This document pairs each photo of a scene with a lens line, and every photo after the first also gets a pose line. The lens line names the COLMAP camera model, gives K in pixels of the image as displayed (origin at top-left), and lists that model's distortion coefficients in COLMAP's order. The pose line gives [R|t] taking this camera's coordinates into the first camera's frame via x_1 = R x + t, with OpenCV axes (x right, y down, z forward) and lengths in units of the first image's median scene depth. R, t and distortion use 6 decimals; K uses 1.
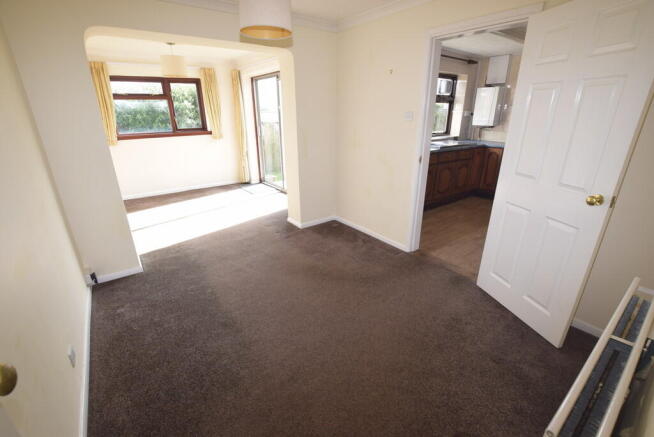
lens RADIAL K [[287.1, 0, 330.3], [0, 287.1, 221.0], [0, 0, 1]] dist [-0.021962, -0.000223]
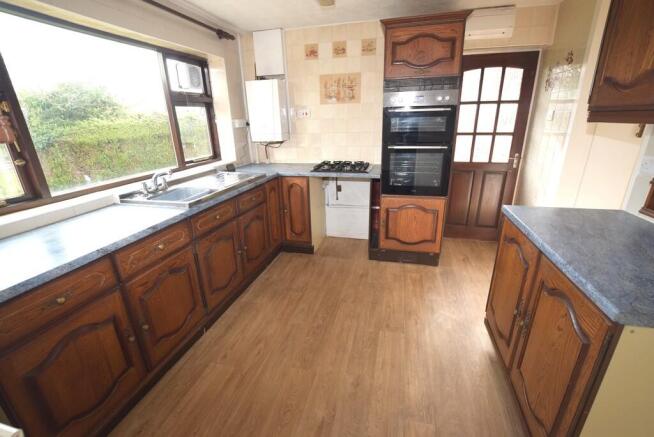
lens RADIAL K [[287.1, 0, 325.6], [0, 287.1, 219.3], [0, 0, 1]] dist [-0.021962, -0.000223]
pose [[0.786472, -0.219094, 0.577460, 0.230144], [0.240415, 0.969824, 0.040527, -0.162115], [-0.568913, 0.106956, 0.815413, 0.424710]]
